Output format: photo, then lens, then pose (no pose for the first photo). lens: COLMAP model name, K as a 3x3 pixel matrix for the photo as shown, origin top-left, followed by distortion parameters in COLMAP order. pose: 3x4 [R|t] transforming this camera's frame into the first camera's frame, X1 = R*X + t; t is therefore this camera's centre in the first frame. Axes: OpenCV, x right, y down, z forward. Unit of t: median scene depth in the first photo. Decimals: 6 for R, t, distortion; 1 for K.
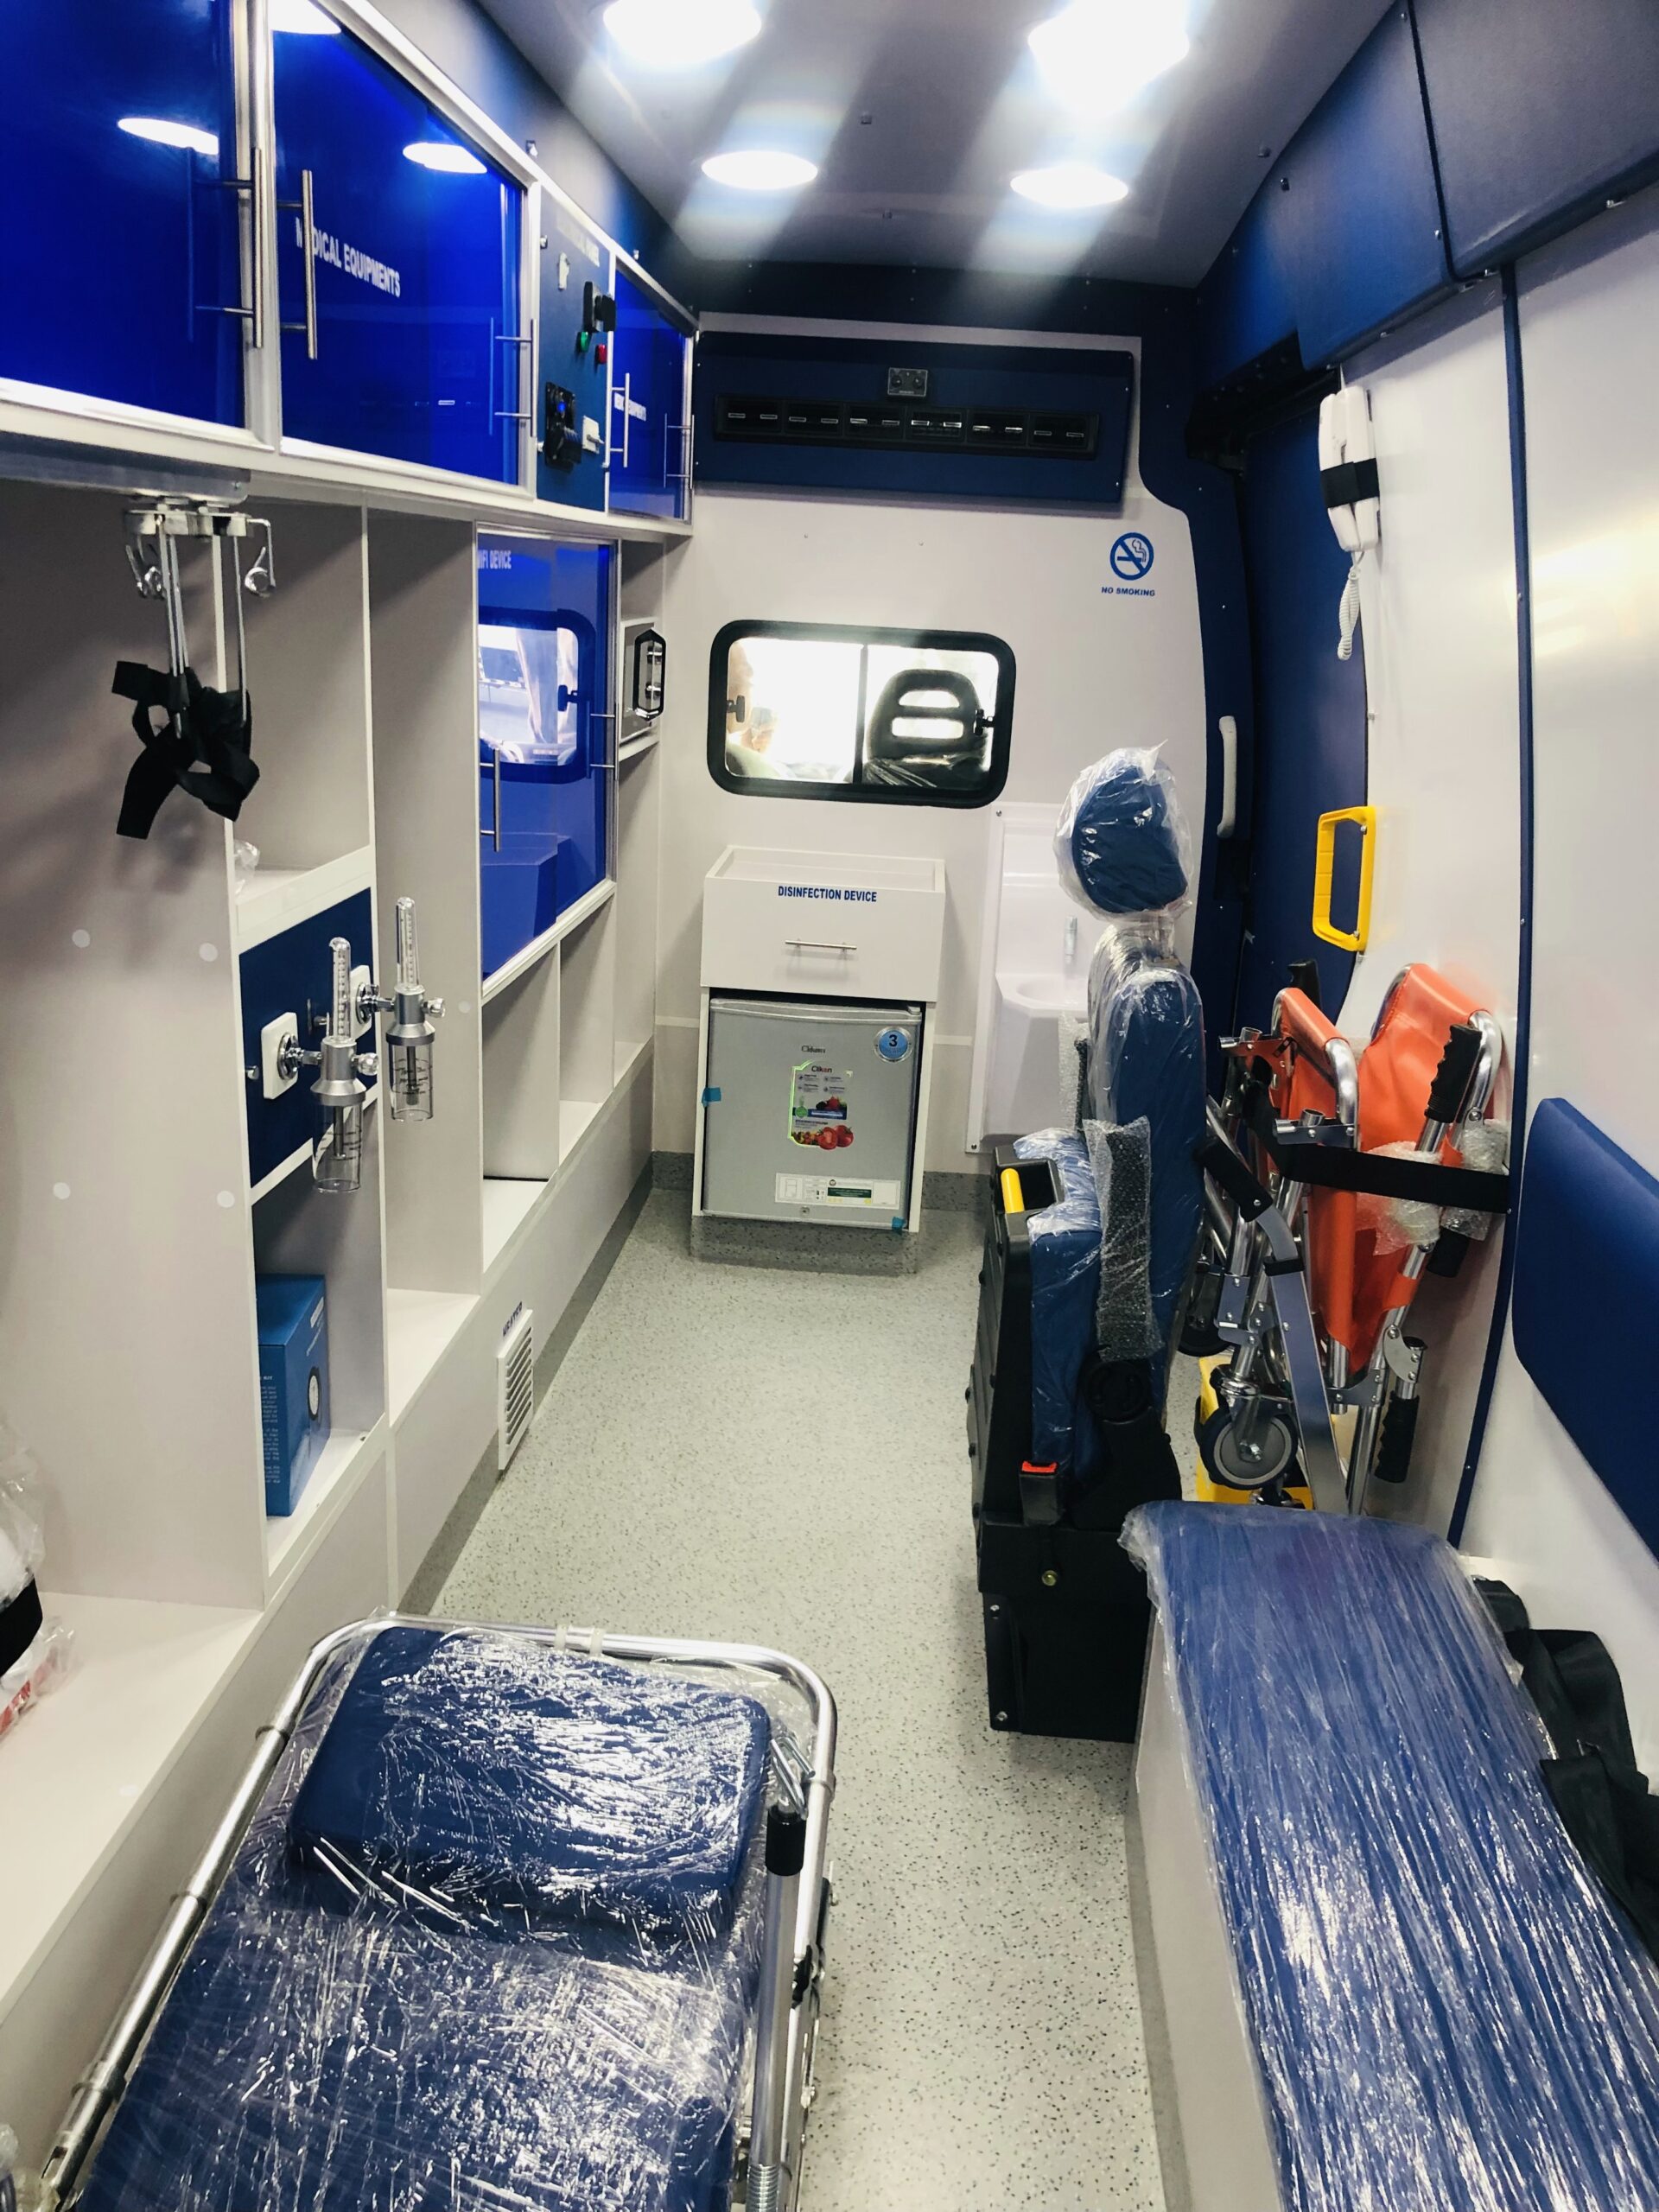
lens RADIAL K [[1747.3, 0, 829.5], [0, 1747.3, 1106.0], [0, 0, 1]] dist [0.006490, 0.006570]
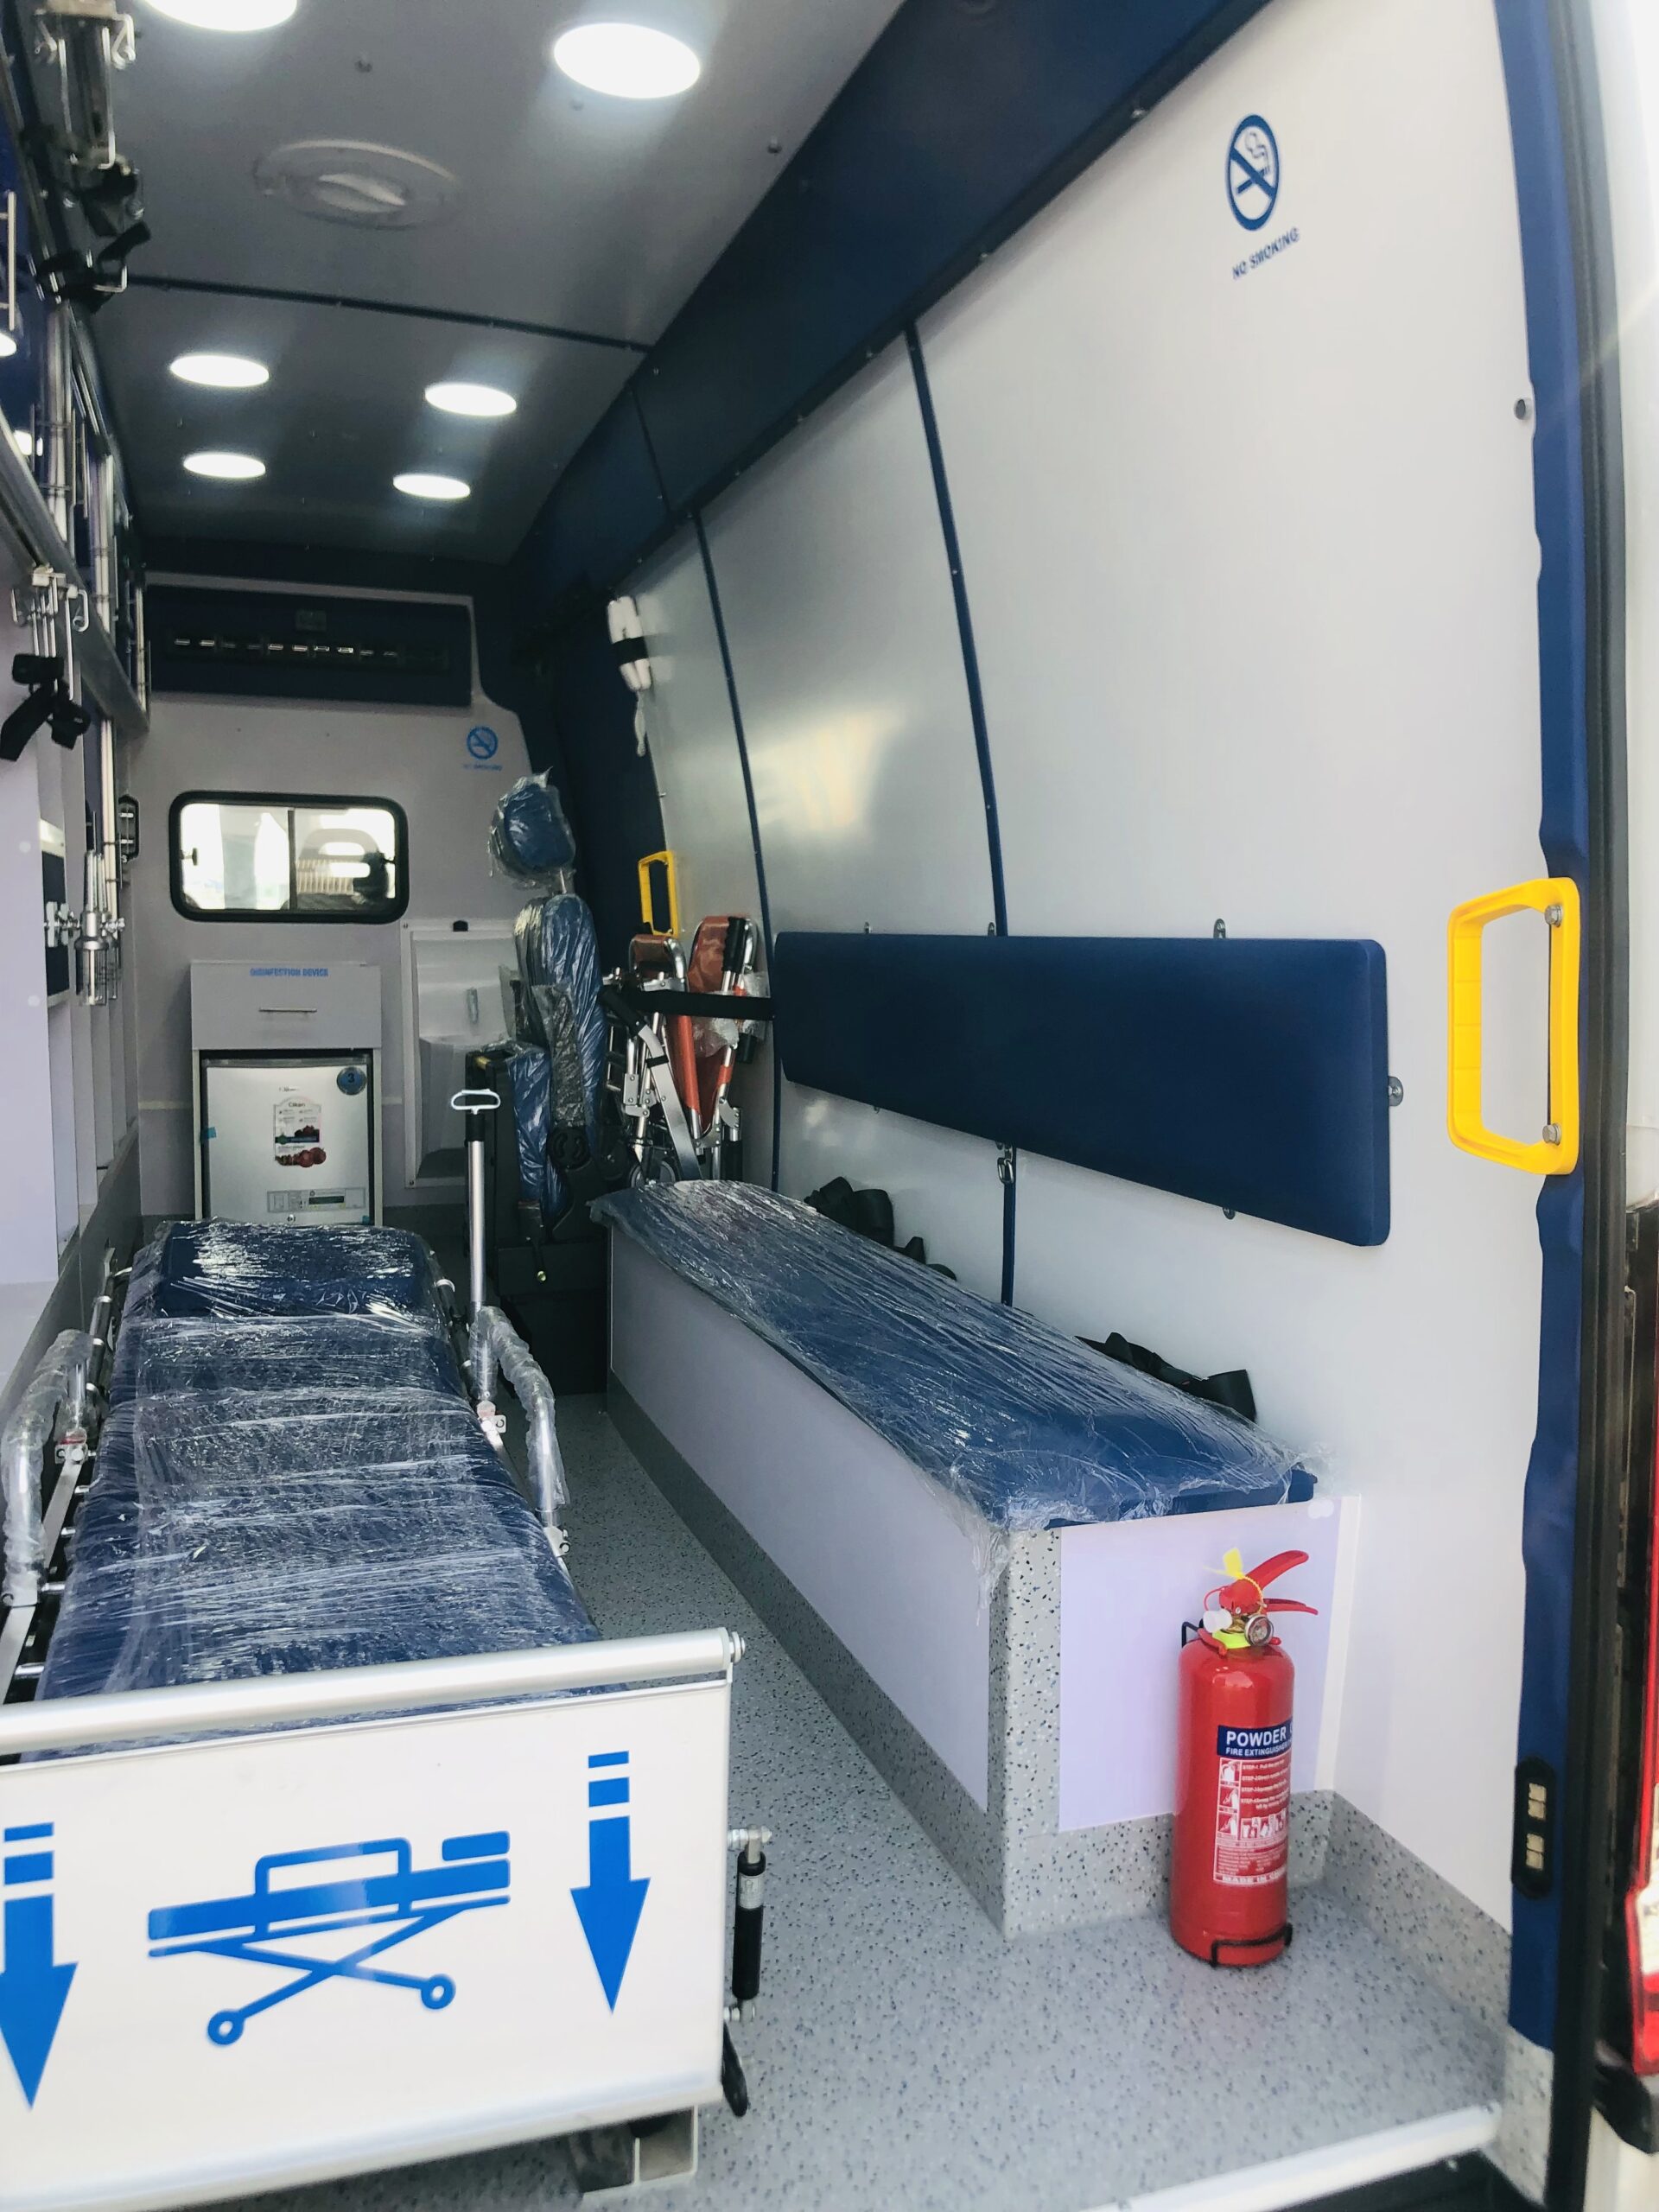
lens RADIAL K [[1788.3, 0, 839.3], [0, 1788.3, 1101.0], [0, 0, 1]] dist [-0.023817, 0.019028]
pose [[0.920068, -0.079043, 0.383703, -0.179406], [0.150635, 0.975516, -0.160245, 0.315970], [-0.361642, 0.205235, 0.909447, -0.463196]]
